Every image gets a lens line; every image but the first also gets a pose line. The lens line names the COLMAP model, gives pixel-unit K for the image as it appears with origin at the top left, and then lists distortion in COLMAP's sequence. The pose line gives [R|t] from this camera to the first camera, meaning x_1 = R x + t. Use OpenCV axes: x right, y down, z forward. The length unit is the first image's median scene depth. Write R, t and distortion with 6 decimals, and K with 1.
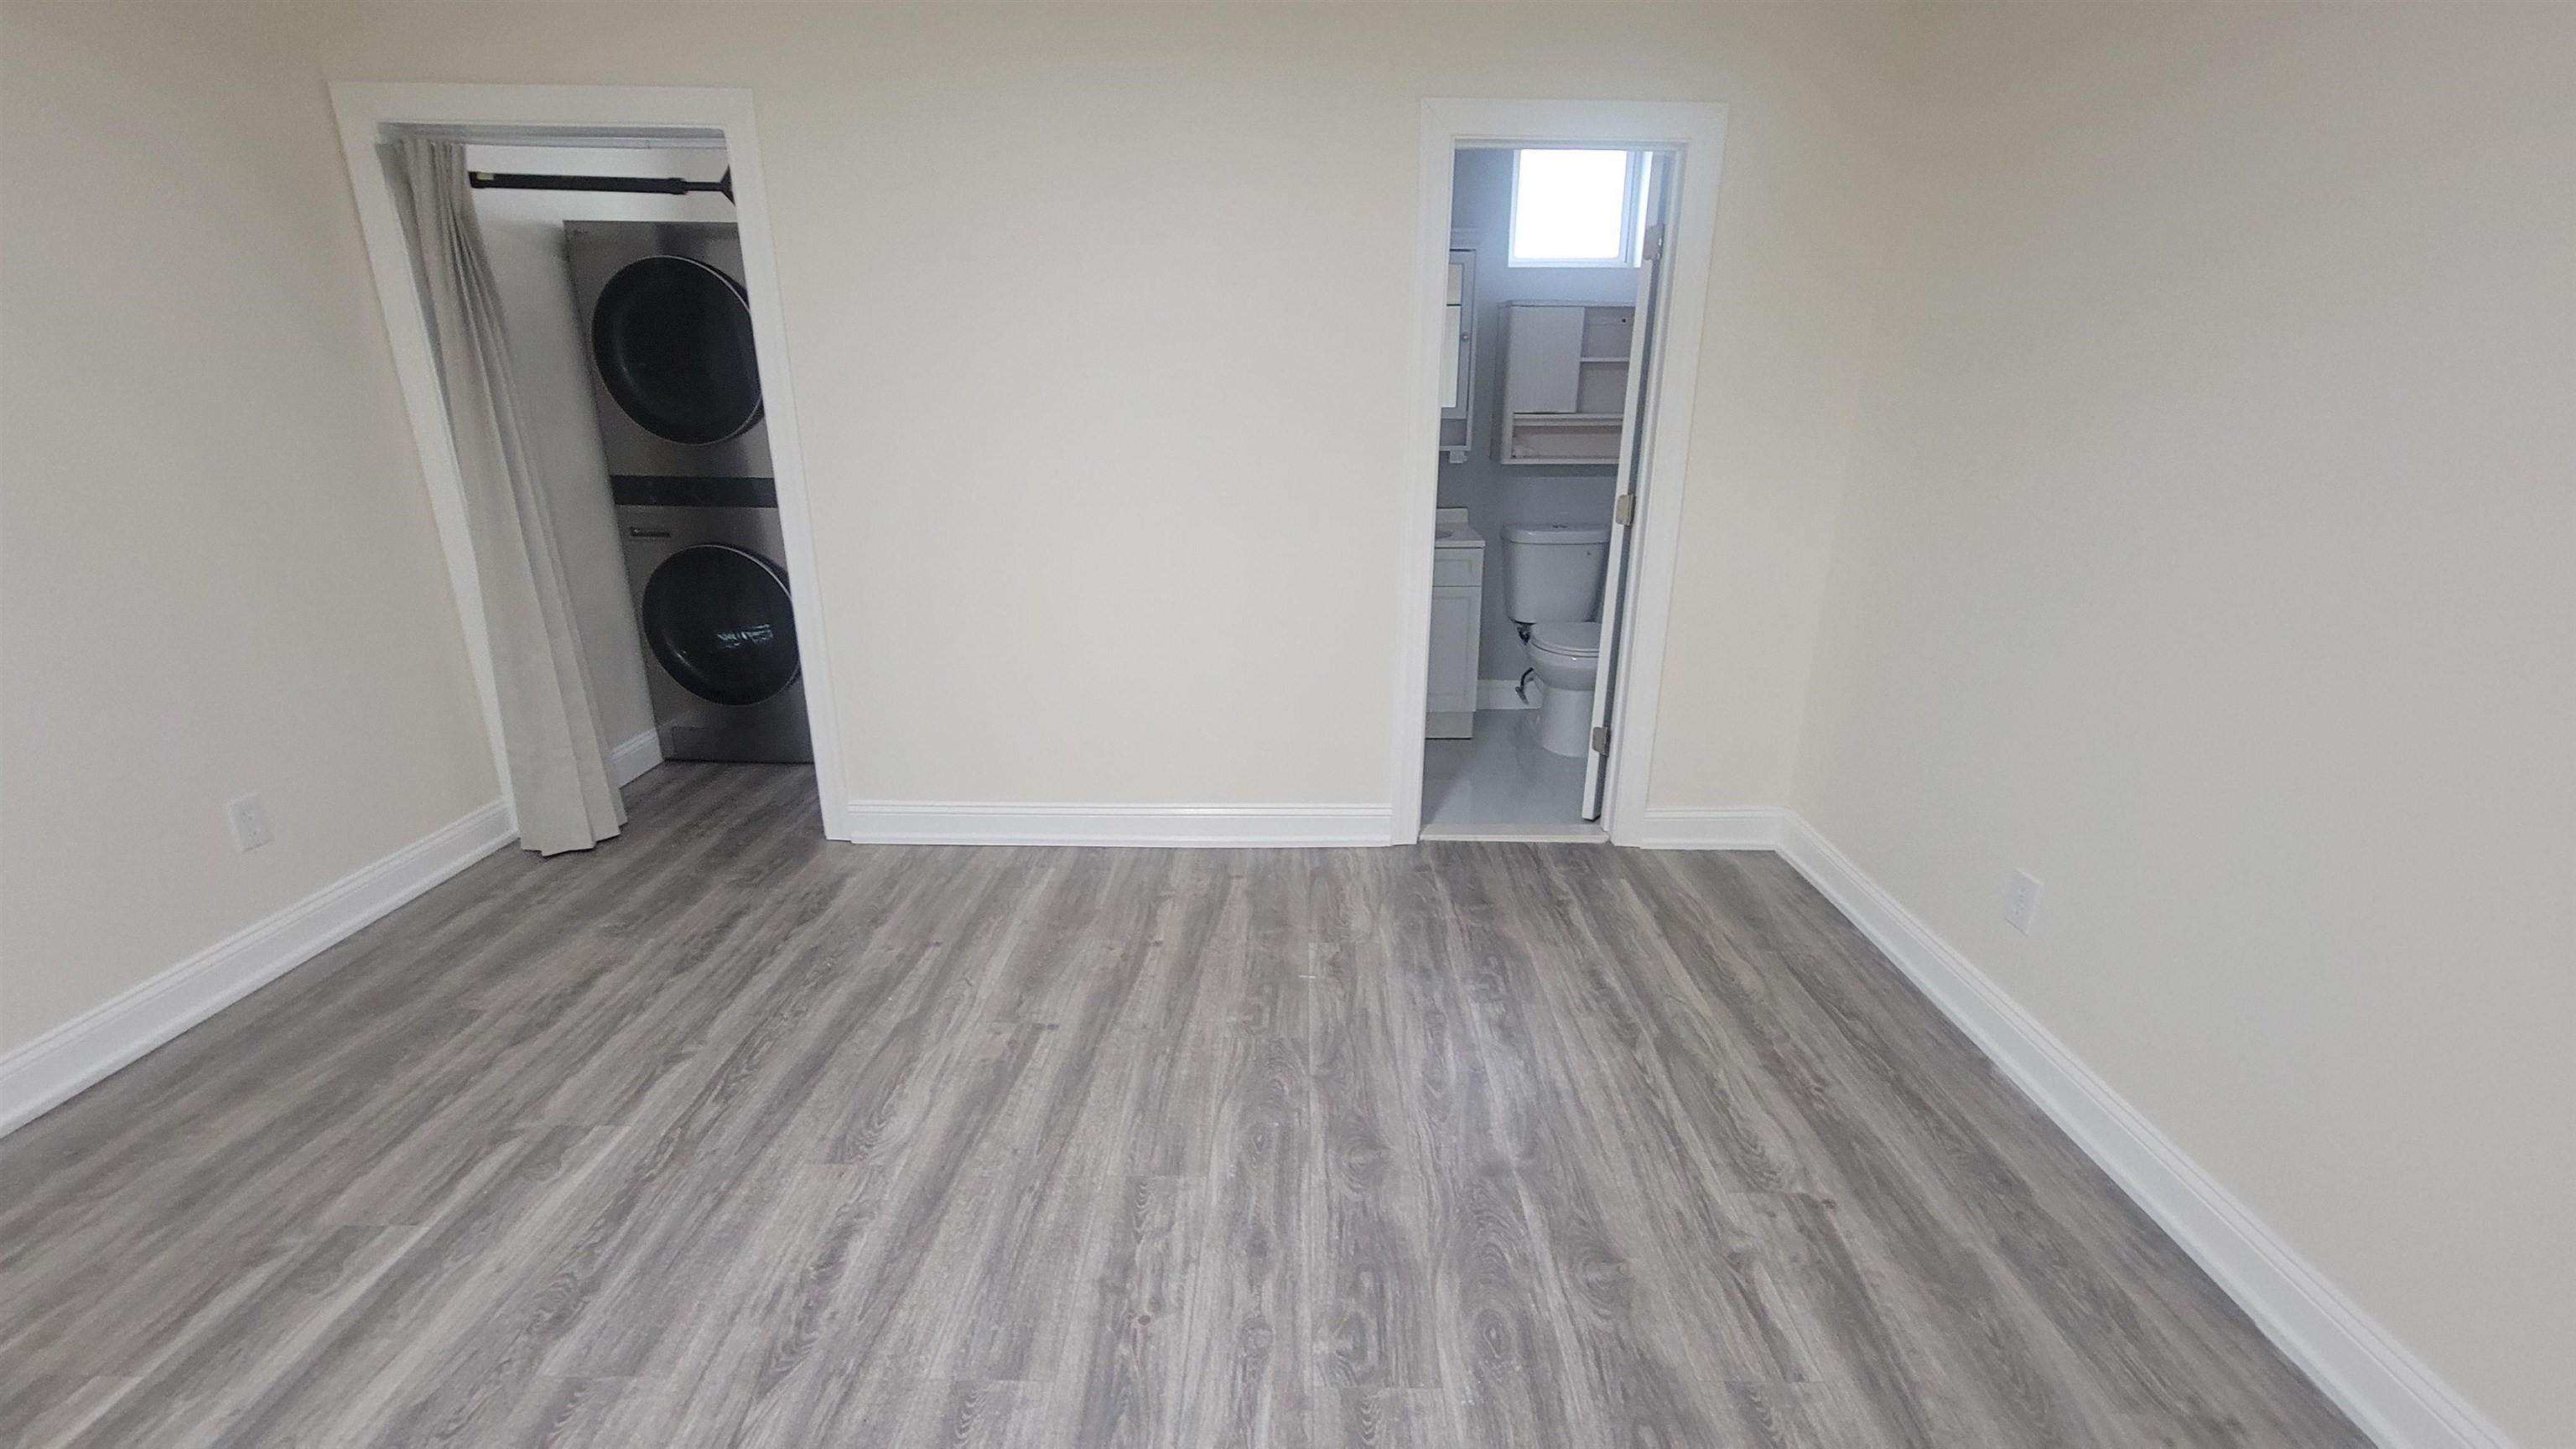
lens RADIAL K [[1056.5, 0, 1286.2], [0, 1056.5, 721.5], [0, 0, 1]] dist [-0.001097, 0.000150]
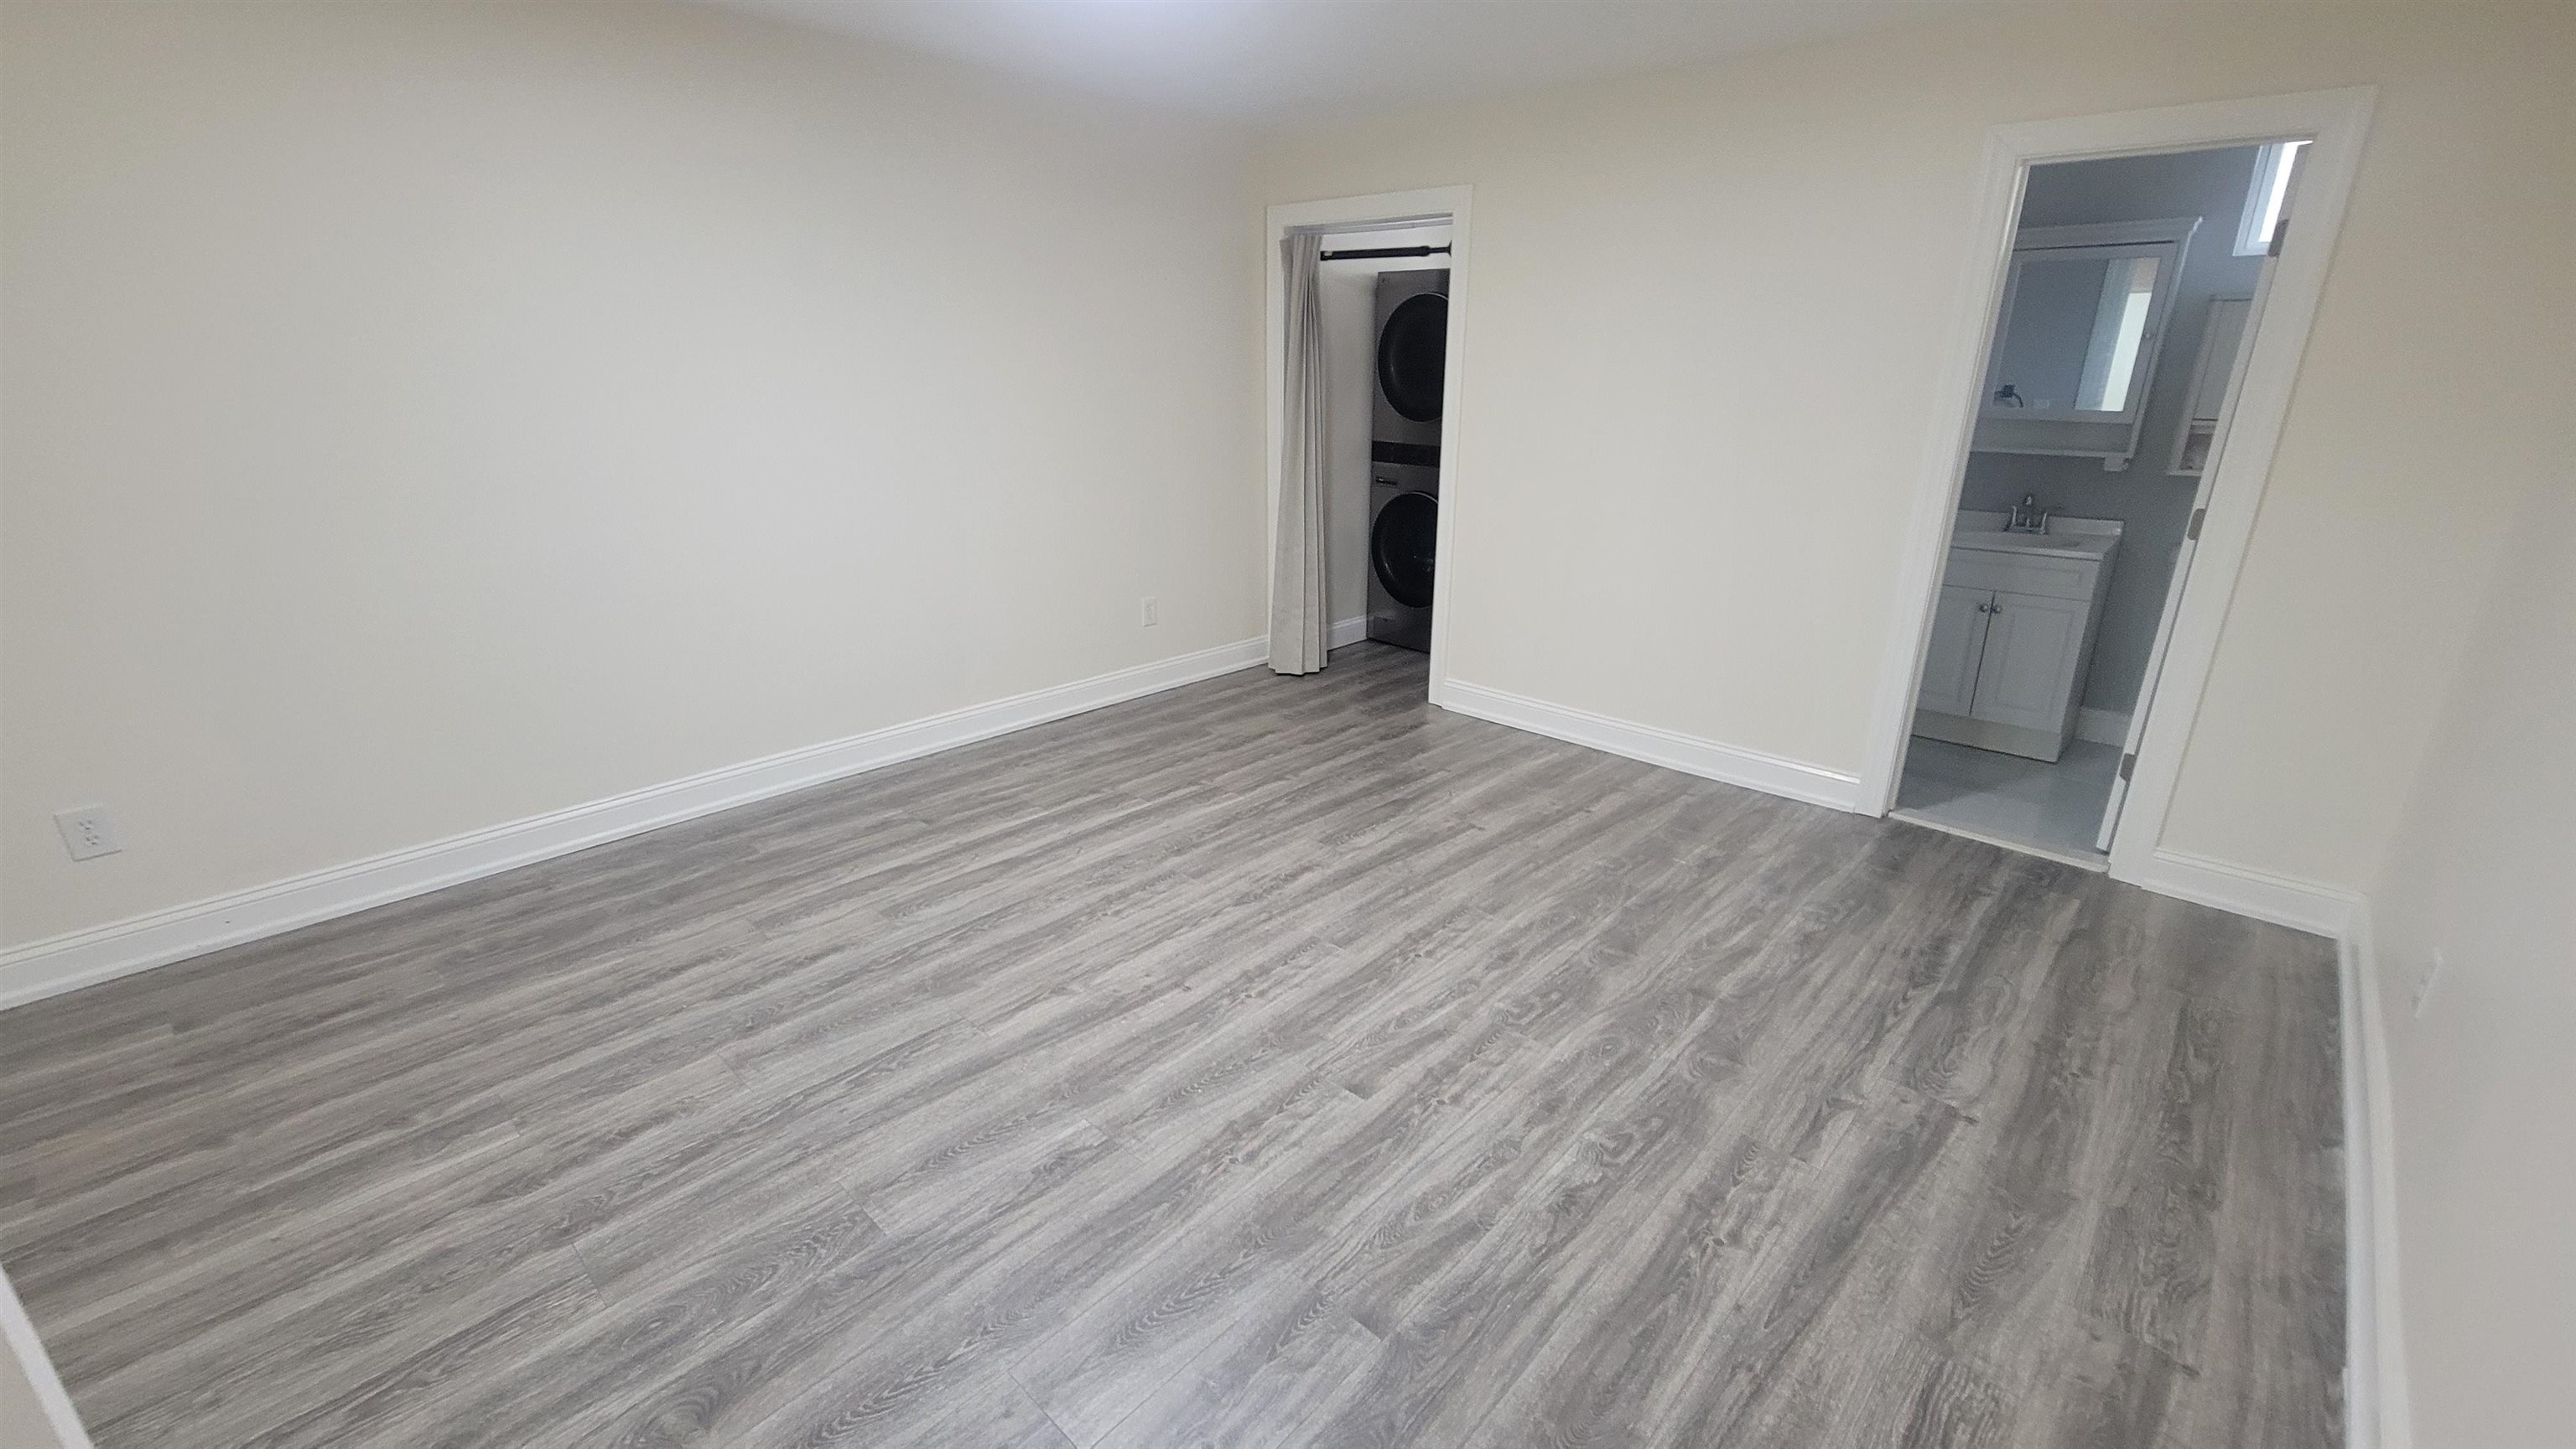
lens RADIAL K [[1056.5, 0, 1279.4], [0, 1056.5, 715.6], [0, 0, 1]] dist [-0.001097, 0.000150]
pose [[0.733760, 0.213809, -0.644889, 0.422718], [-0.210814, 0.973992, 0.083055, 0.066862], [0.645874, 0.075009, 0.759750, -0.258088]]
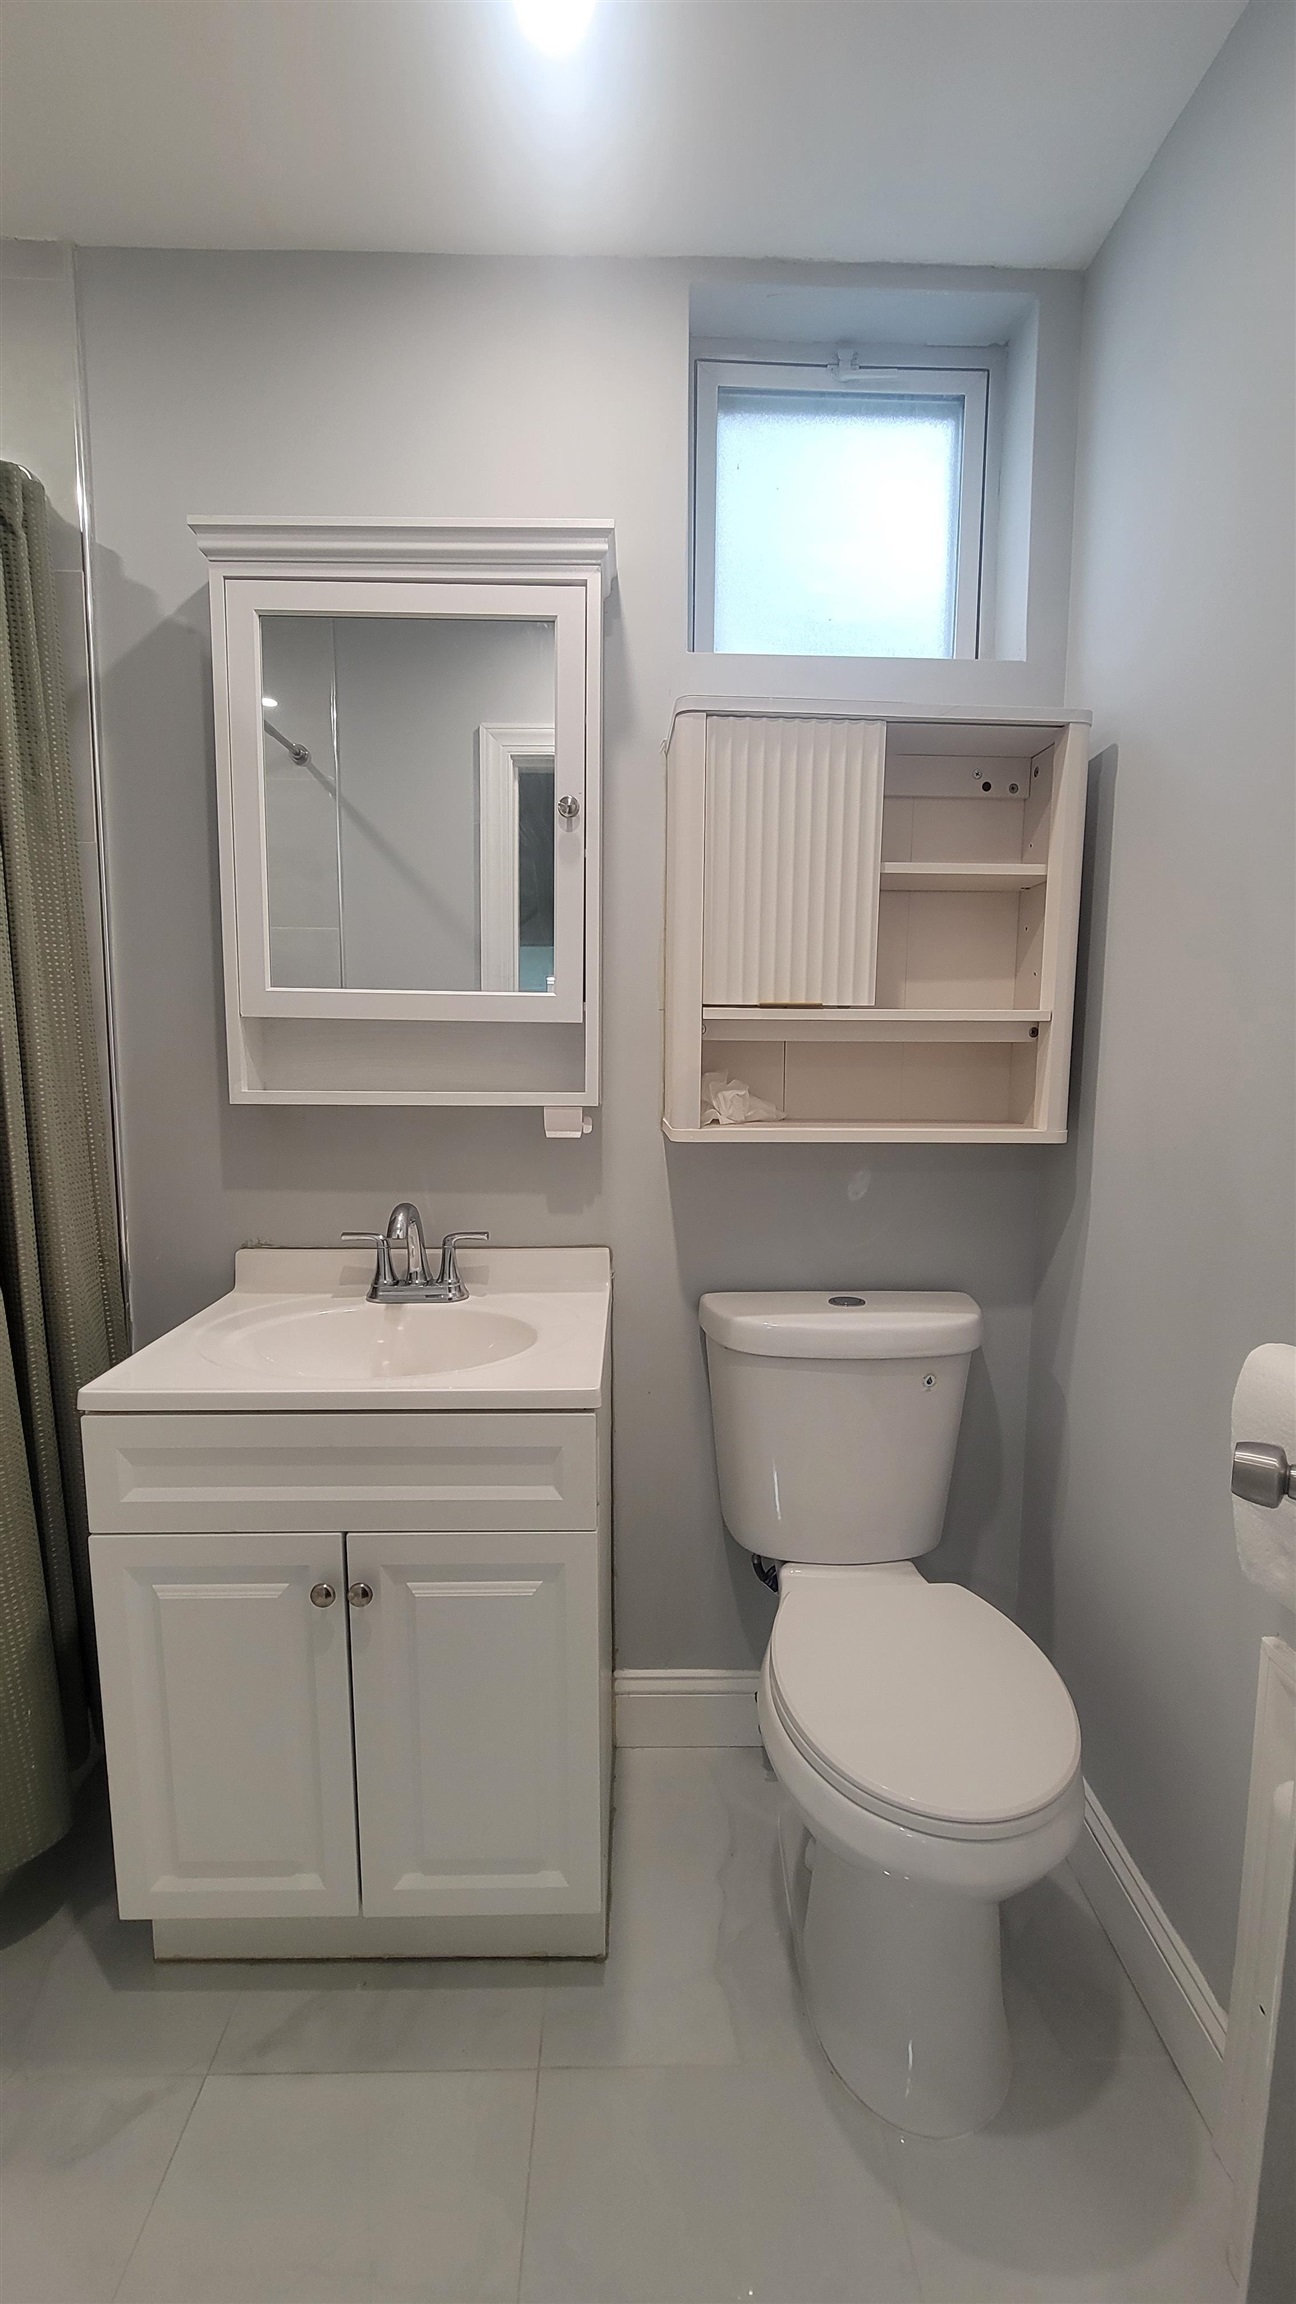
lens RADIAL K [[945.0, 0, 648.6], [0, 945.0, 1158.8], [0, 0, 1]] dist [-0.001097, 0.000150]
pose [[0.999998, -0.000400, 0.001860, 0.300079], [0.000718, 0.984663, -0.174464, -0.281211], [-0.001762, 0.174465, 0.984662, 1.056409]]
